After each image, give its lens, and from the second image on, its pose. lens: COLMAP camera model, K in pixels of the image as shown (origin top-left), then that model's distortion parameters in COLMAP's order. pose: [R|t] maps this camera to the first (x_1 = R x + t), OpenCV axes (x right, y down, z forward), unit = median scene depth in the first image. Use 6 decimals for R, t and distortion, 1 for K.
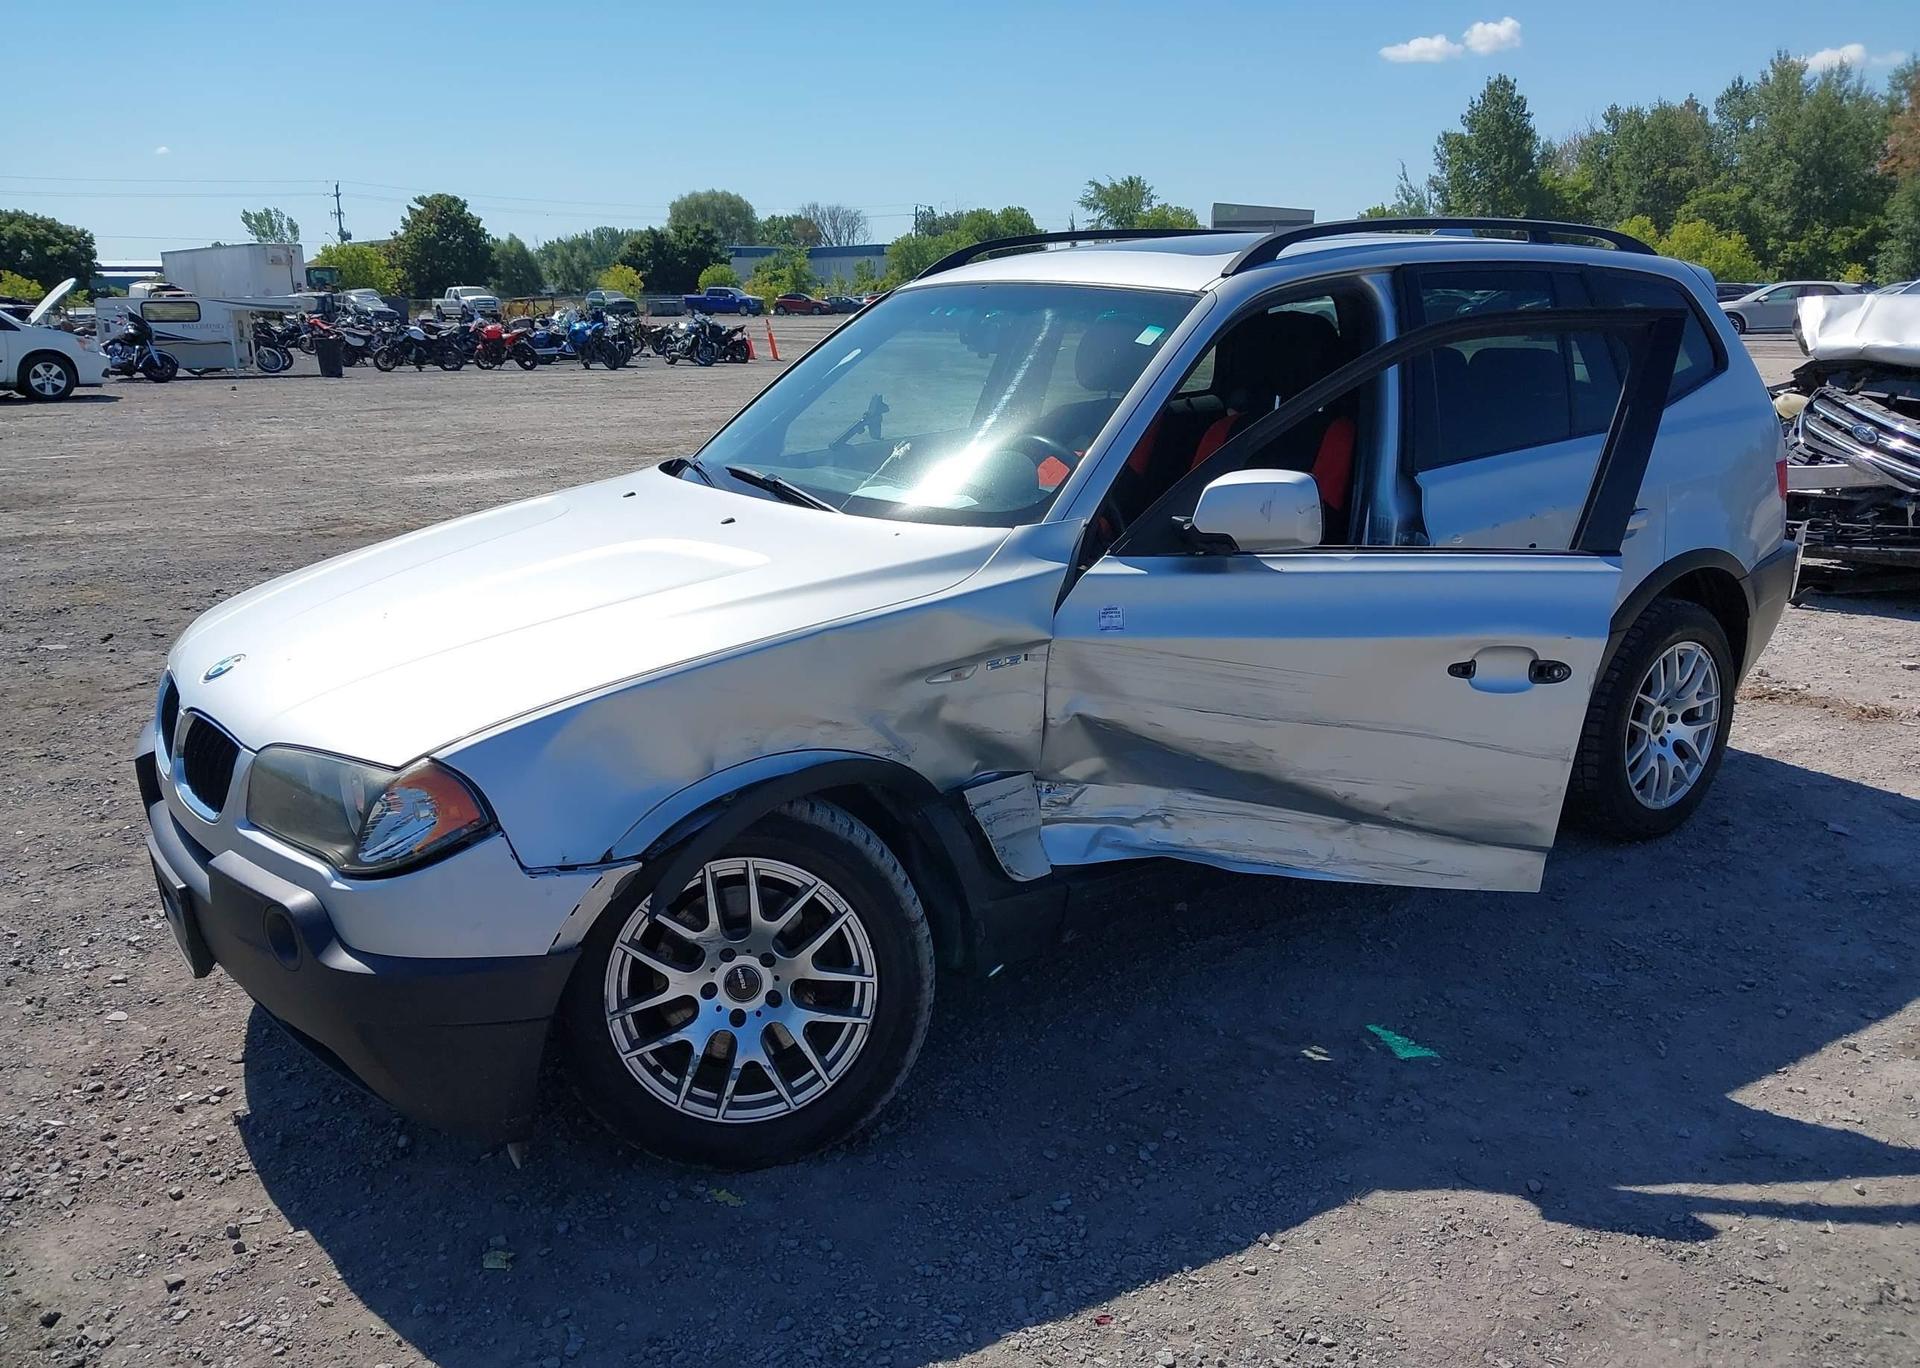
lens RADIAL K [[1497.9, 0, 960.0], [0, 1497.9, 684.0], [0, 0, 1]] dist [-0.023416, 0.039901]
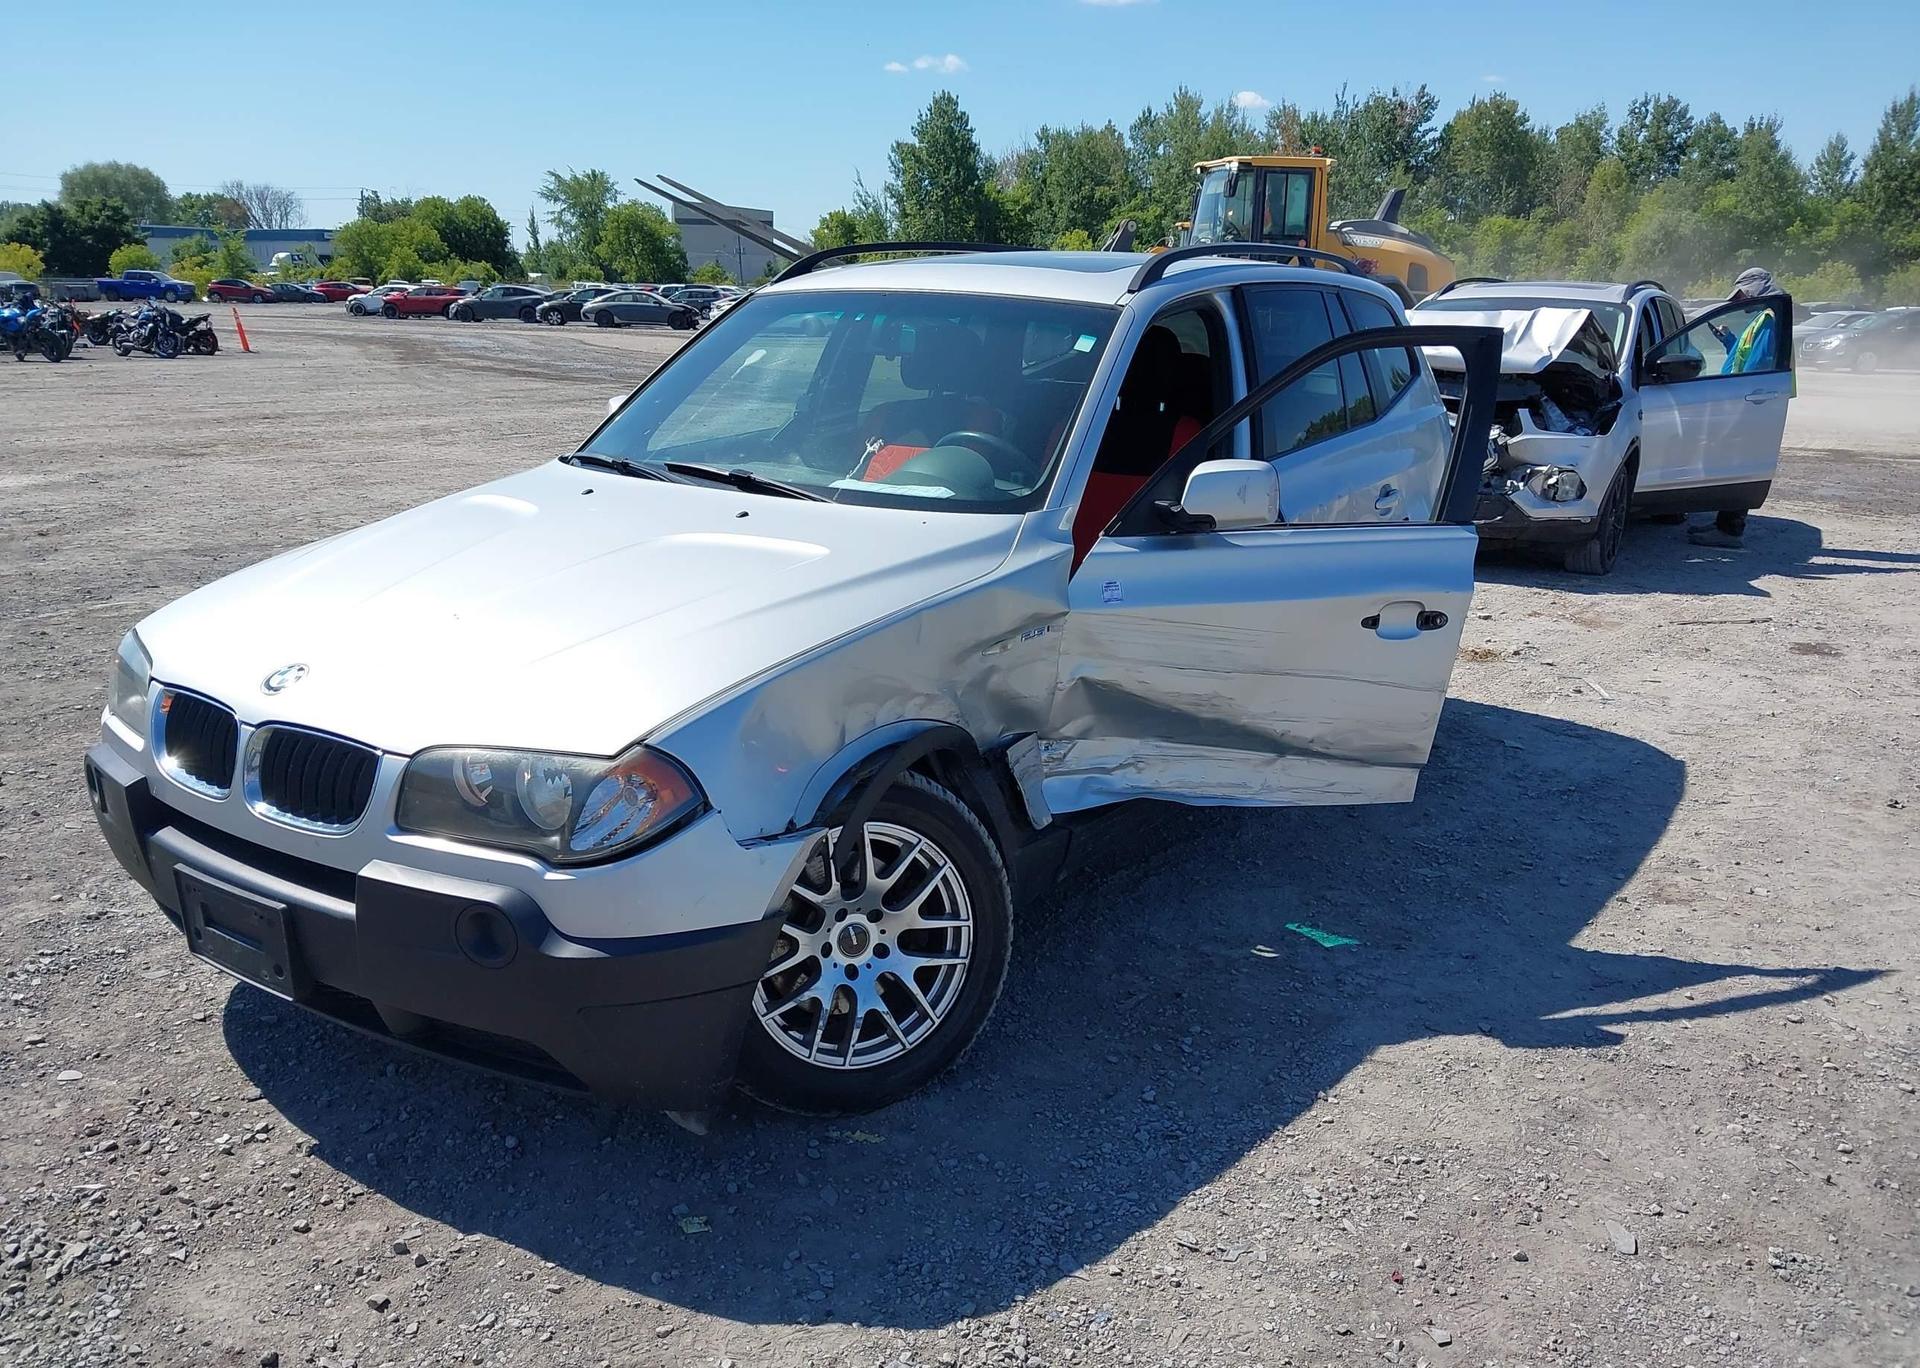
lens RADIAL K [[1487.0, 0, 945.8], [0, 1487.0, 686.8], [0, 0, 1]] dist [0.028724, -0.065480]
pose [[0.944707, -0.060380, 0.322309, -0.386436], [0.059029, 0.998158, 0.013974, 0.005652], [-0.322559, 0.005825, 0.946532, -0.038521]]
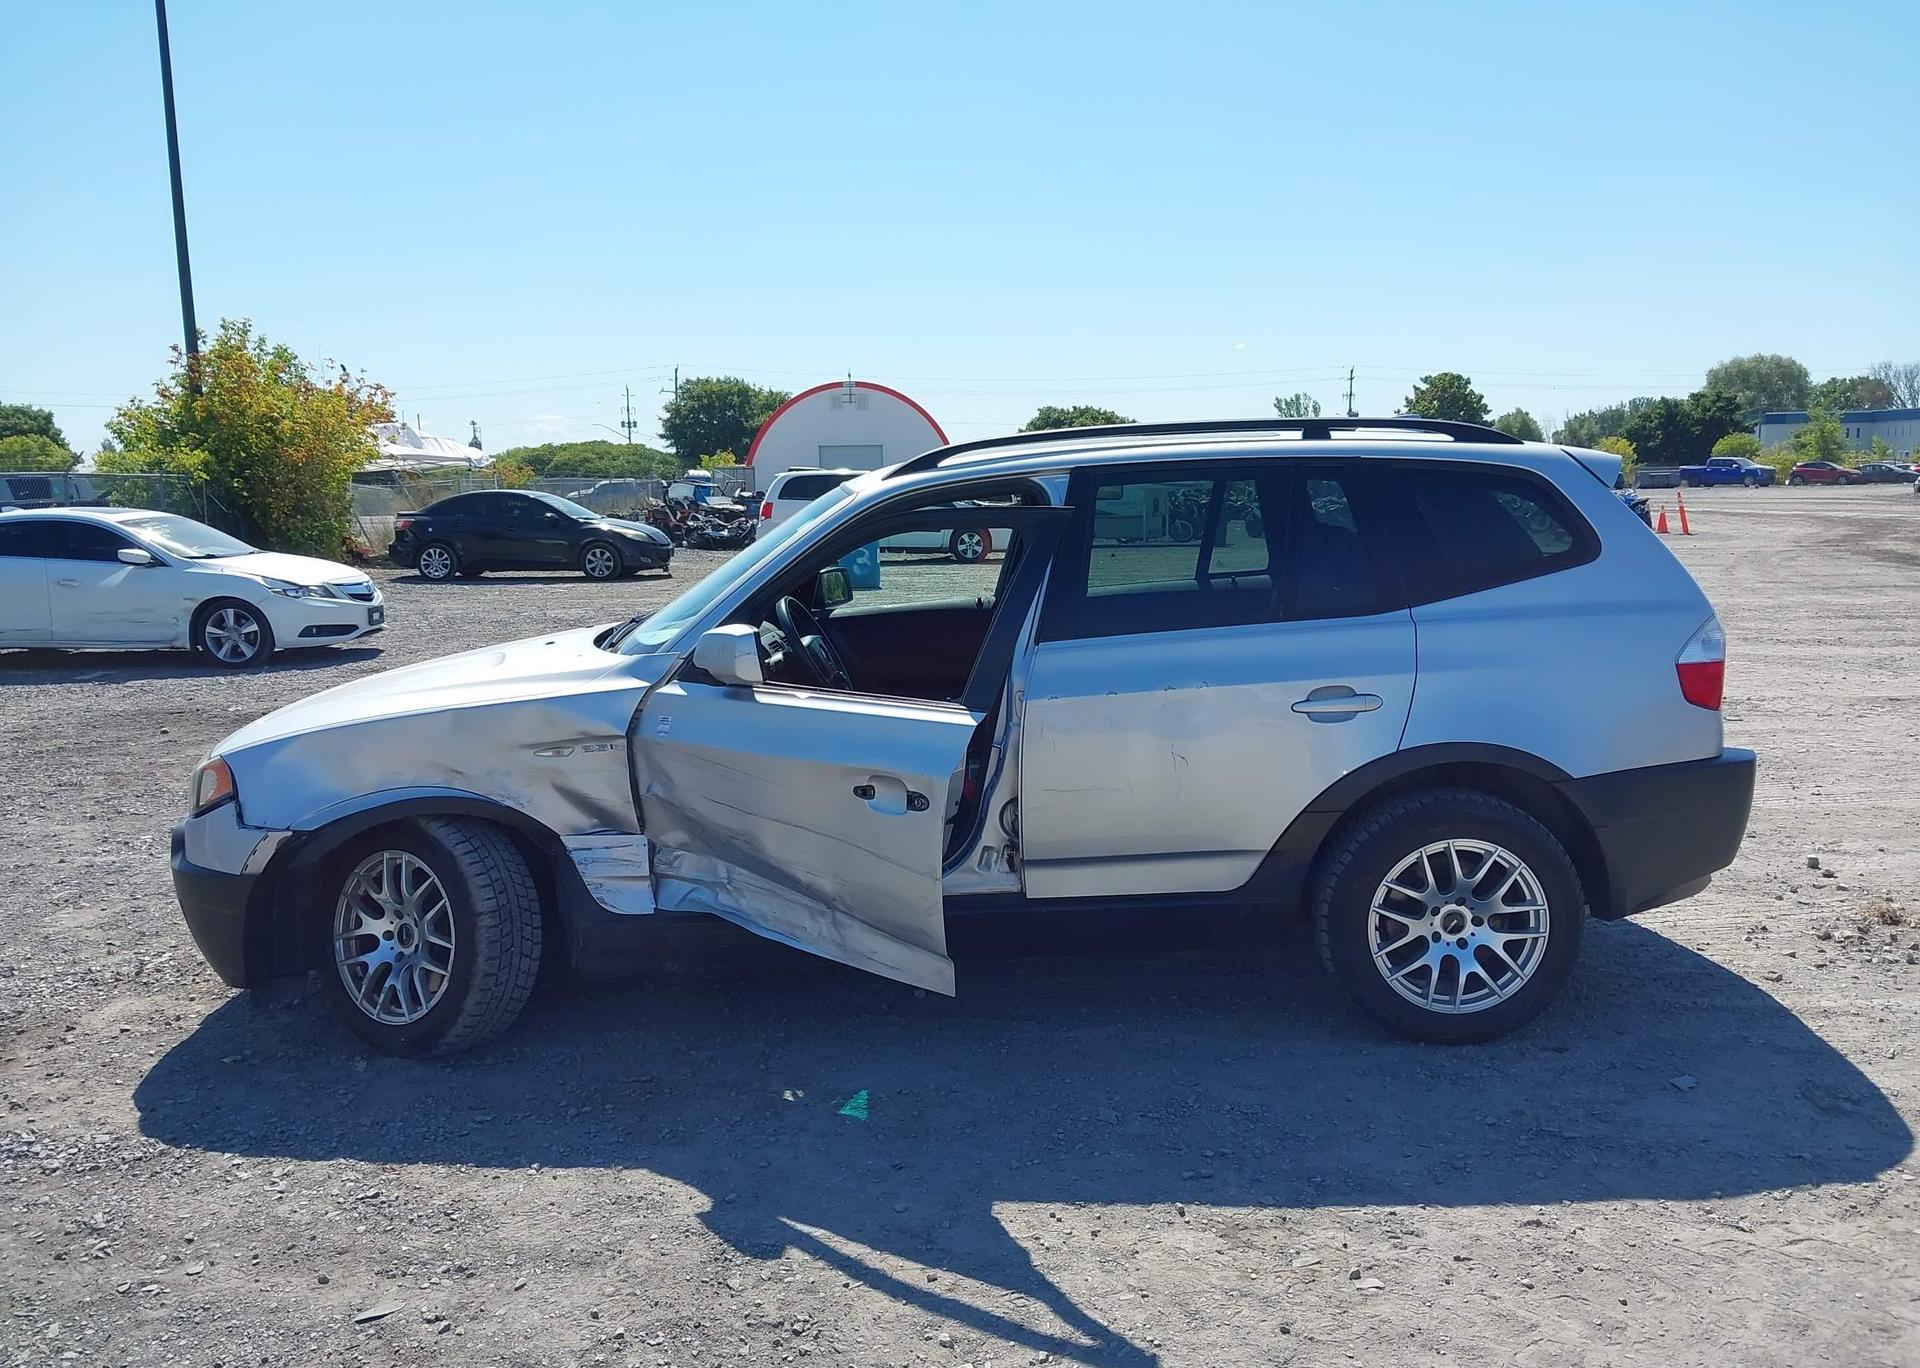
lens RADIAL K [[1513.7, 0, 960.0], [0, 1513.7, 684.0], [0, 0, 1]] dist [-0.005405, 0.002517]
pose [[0.803970, 0.066526, -0.590937, 1.125989], [-0.133046, 0.988655, -0.069709, -0.021493], [0.579596, 0.134666, 0.803700, 0.039700]]
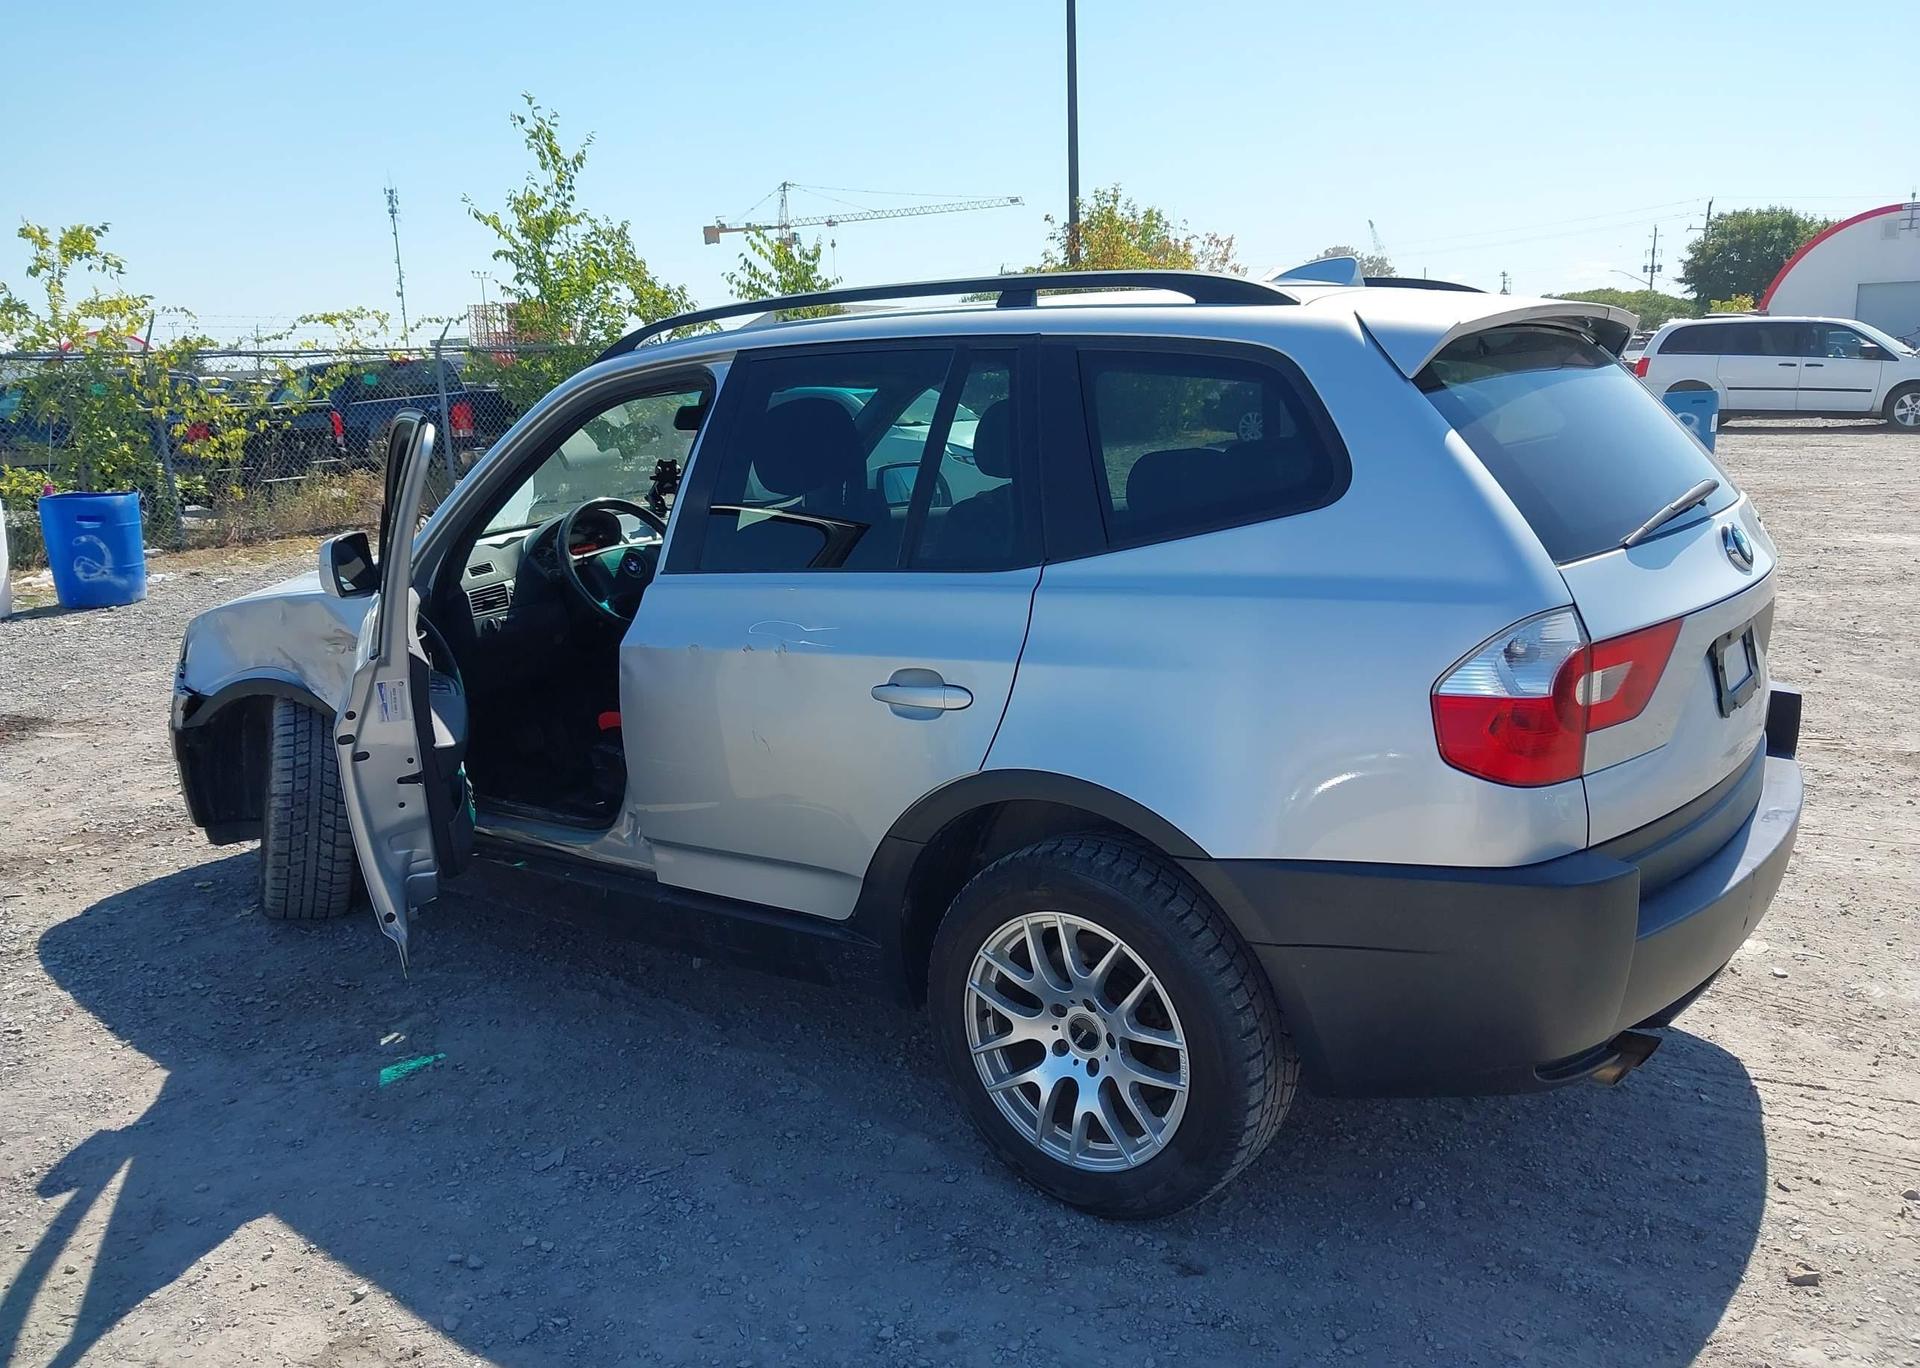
lens RADIAL K [[1513.7, 0, 960.0], [0, 1513.7, 684.0], [0, 0, 1]] dist [-0.005405, 0.002517]
pose [[0.292002, 0.187779, -0.937803, 1.503084], [-0.202264, 0.970483, 0.131344, -0.281442], [0.934785, 0.151331, 0.321364, 1.048446]]
